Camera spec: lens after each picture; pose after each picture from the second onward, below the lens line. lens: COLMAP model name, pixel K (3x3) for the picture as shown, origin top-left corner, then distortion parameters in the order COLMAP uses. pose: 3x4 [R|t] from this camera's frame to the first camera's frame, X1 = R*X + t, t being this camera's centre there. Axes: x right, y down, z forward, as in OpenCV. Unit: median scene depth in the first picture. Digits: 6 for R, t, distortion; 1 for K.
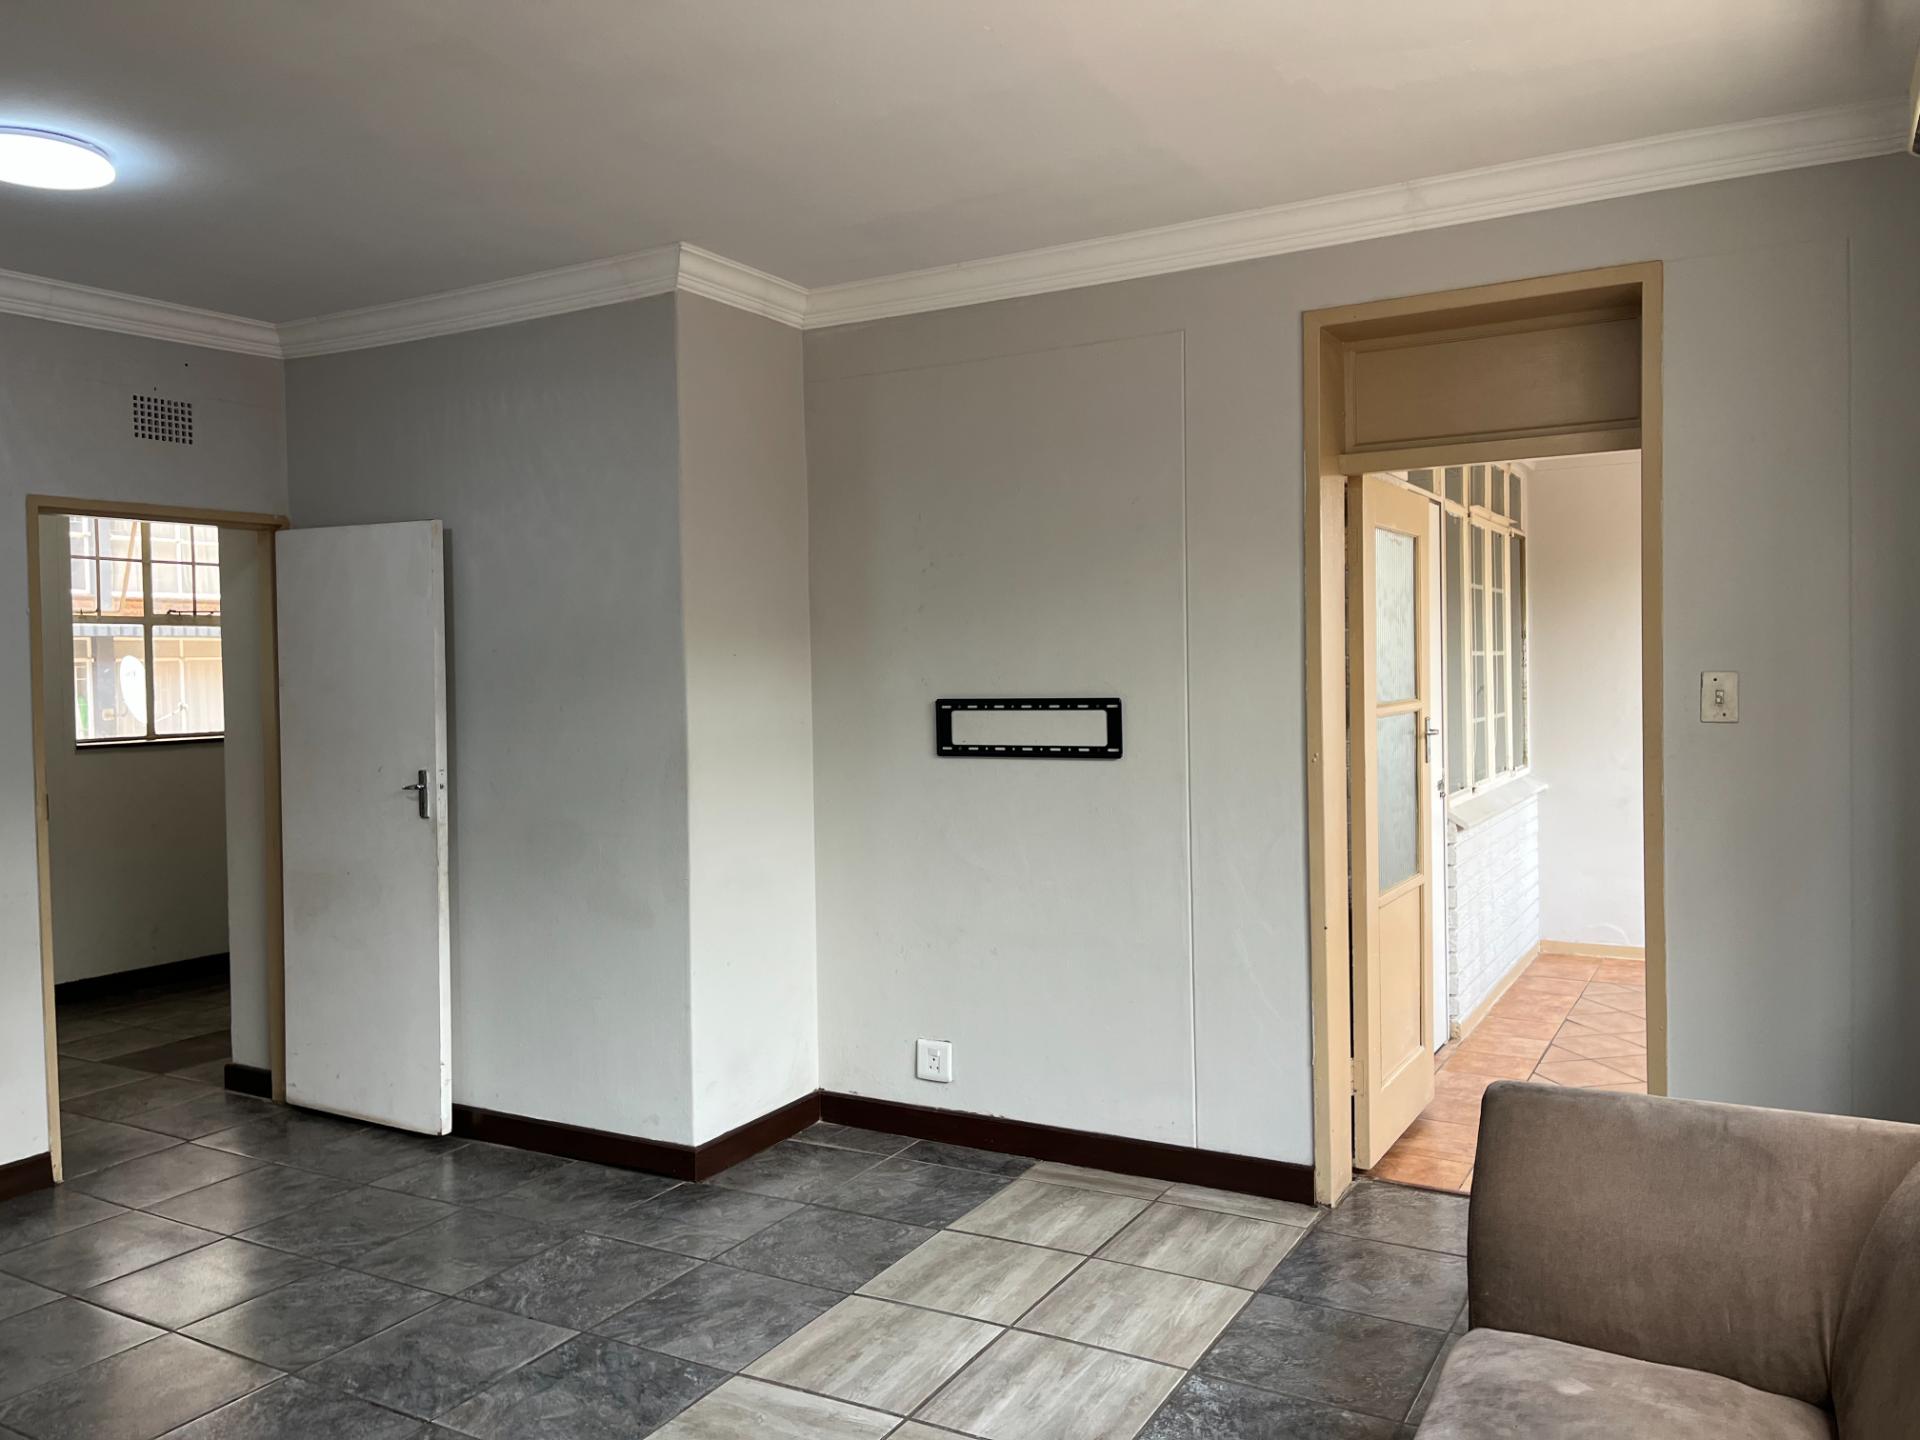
lens RADIAL K [[1445.7, 0, 948.2], [0, 1445.7, 708.7], [0, 0, 1]] dist [0.072207, -0.093595]
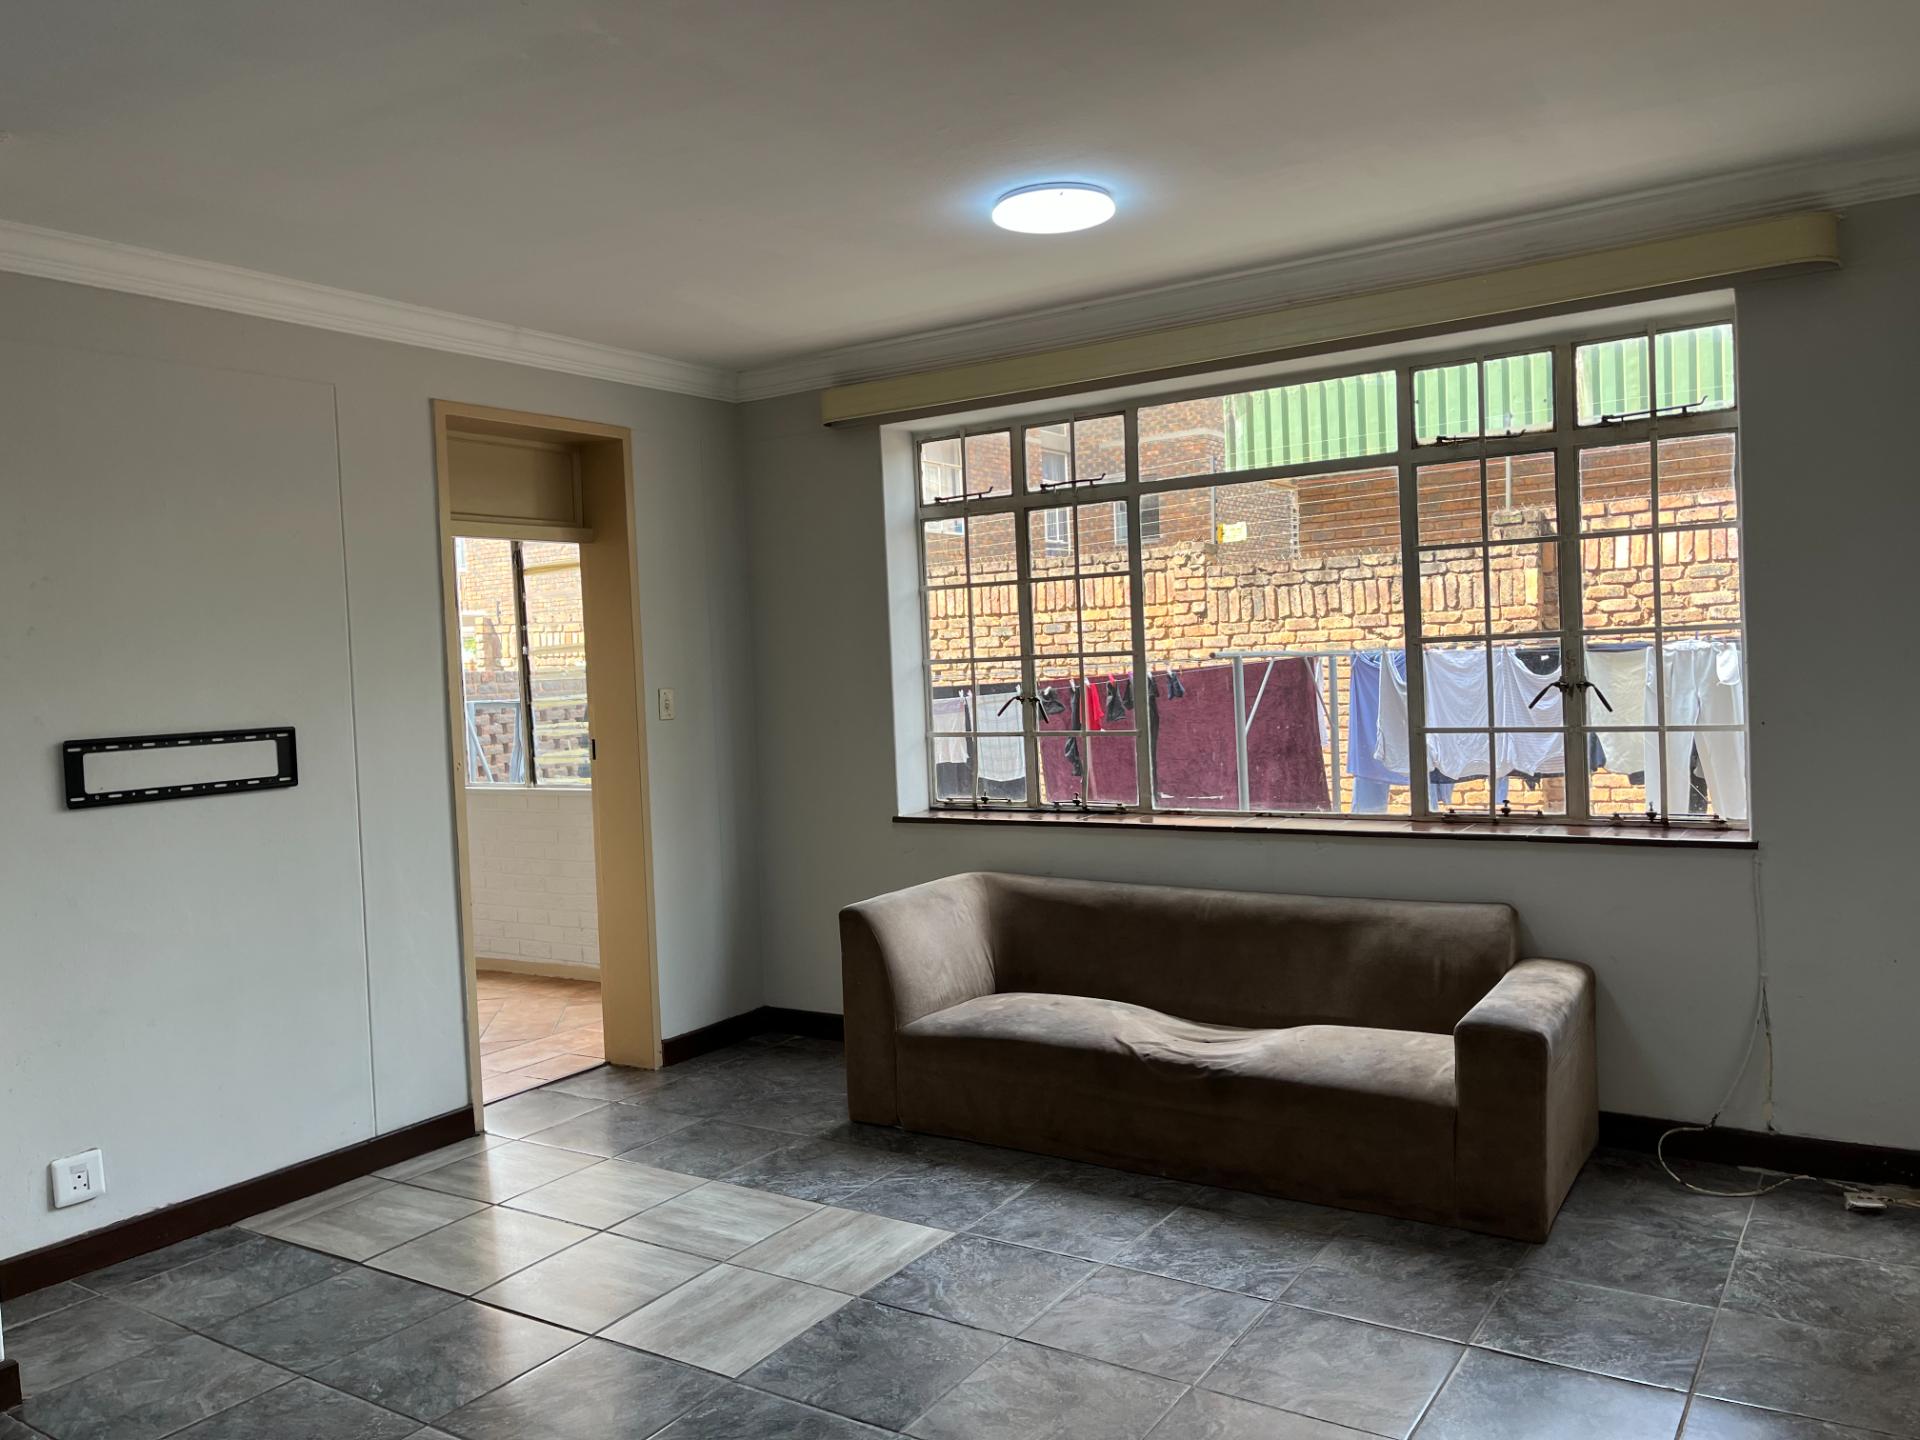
lens RADIAL K [[1445.7, 0, 980.8], [0, 1445.7, 715.3], [0, 0, 1]] dist [0.072207, -0.093595]
pose [[0.056649, -0.021985, 0.998152, -0.909000], [0.065954, 0.997656, 0.018230, -0.002382], [-0.996213, 0.064799, 0.057966, 0.473989]]
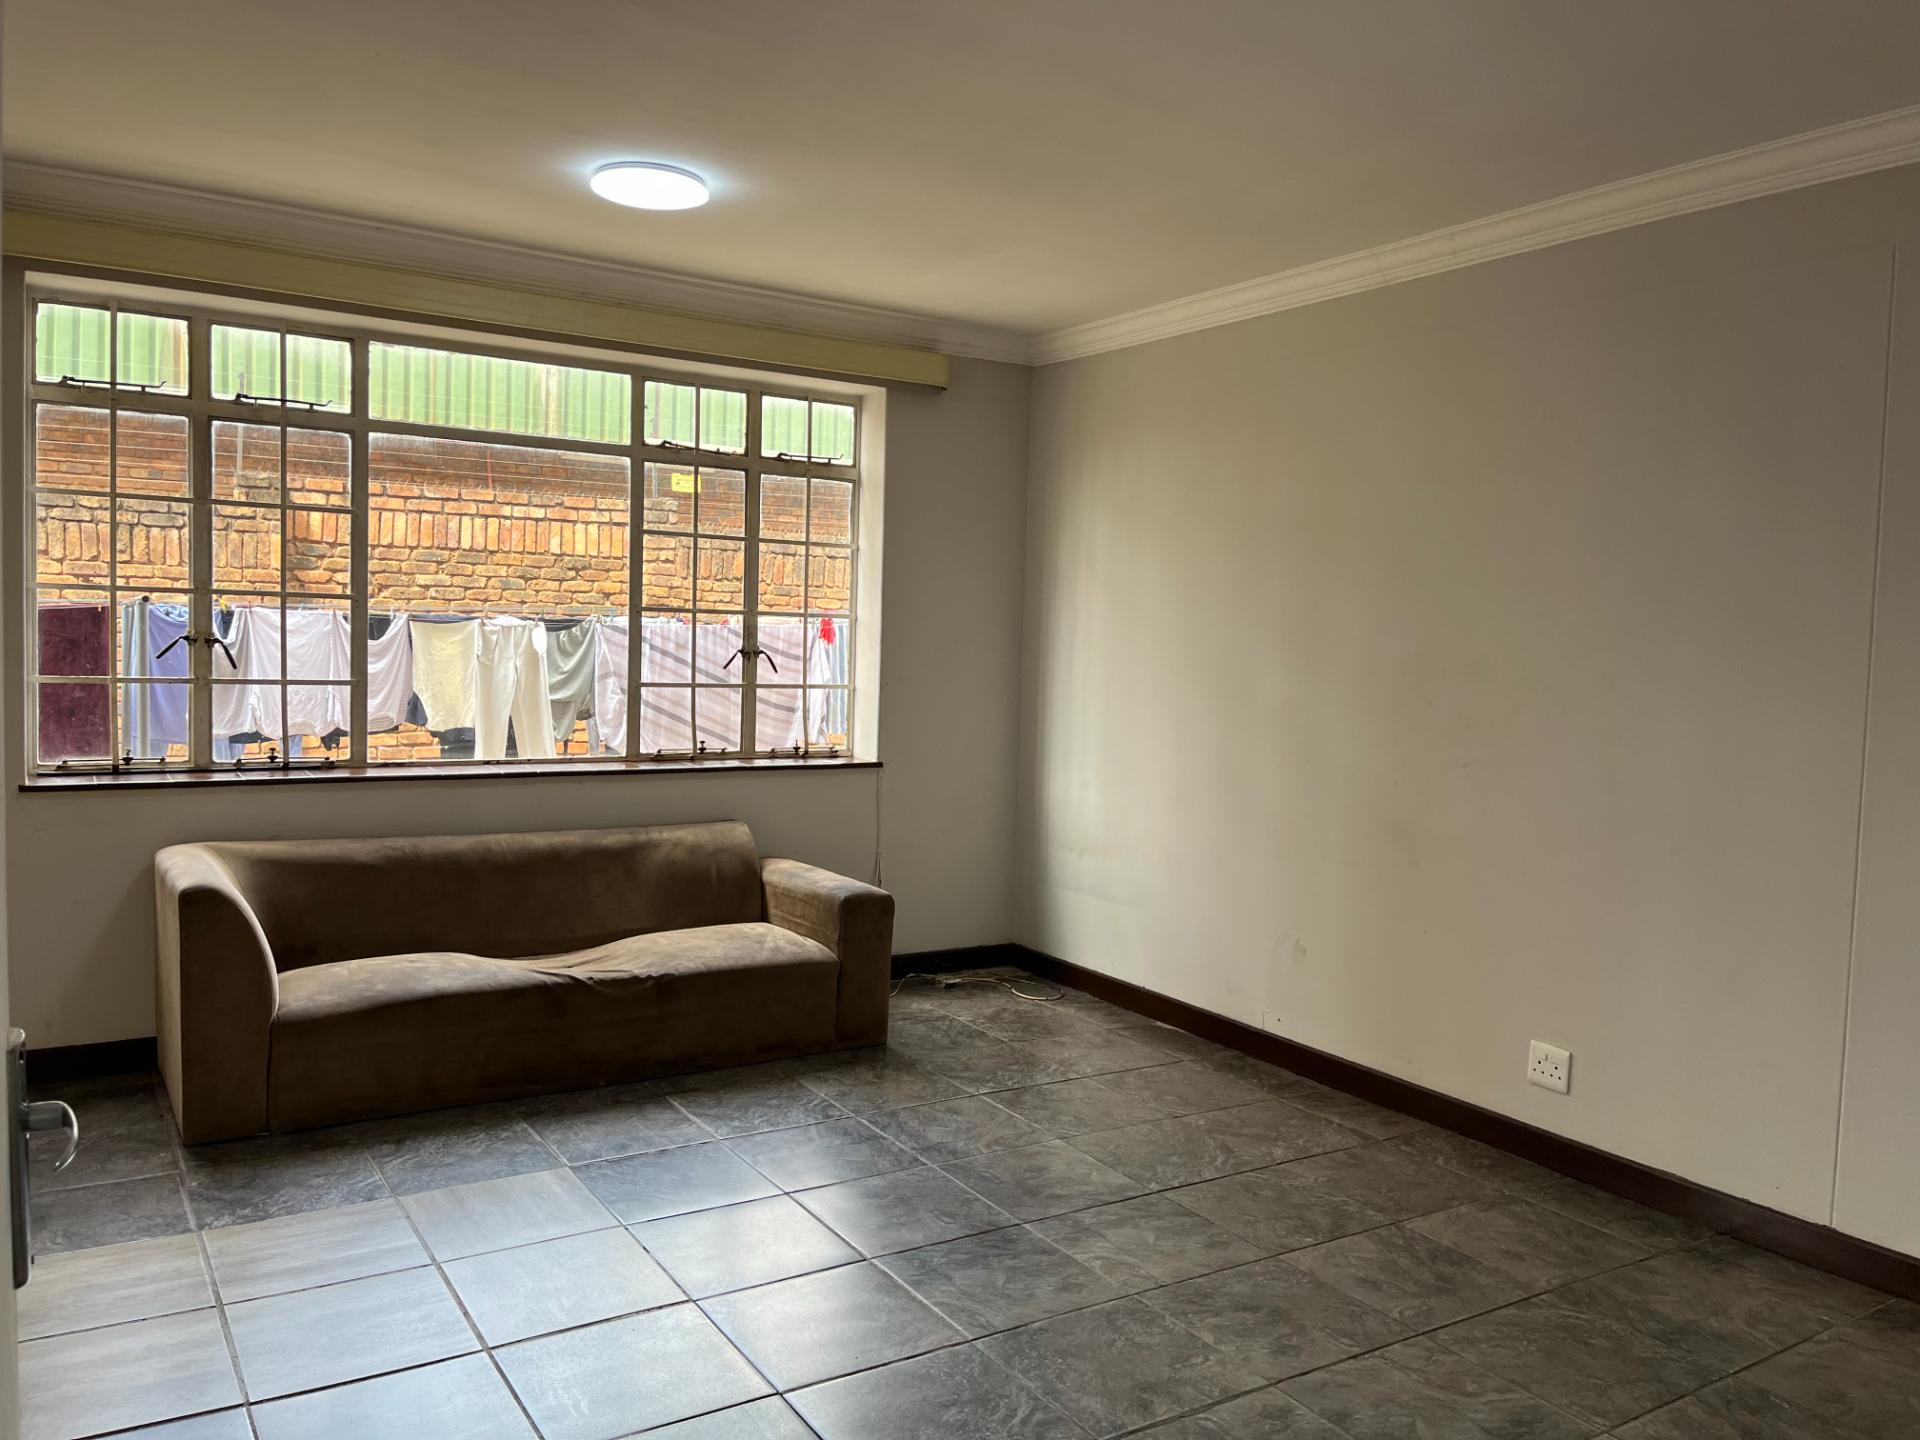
lens RADIAL K [[1445.7, 0, 941.5], [0, 1445.7, 720.0], [0, 0, 1]] dist [0.072207, -0.093595]
pose [[-0.881660, -0.039538, 0.470226, -0.631502], [-0.004811, 0.997185, 0.074826, -0.016533], [-0.471861, 0.063709, -0.879368, 1.264961]]
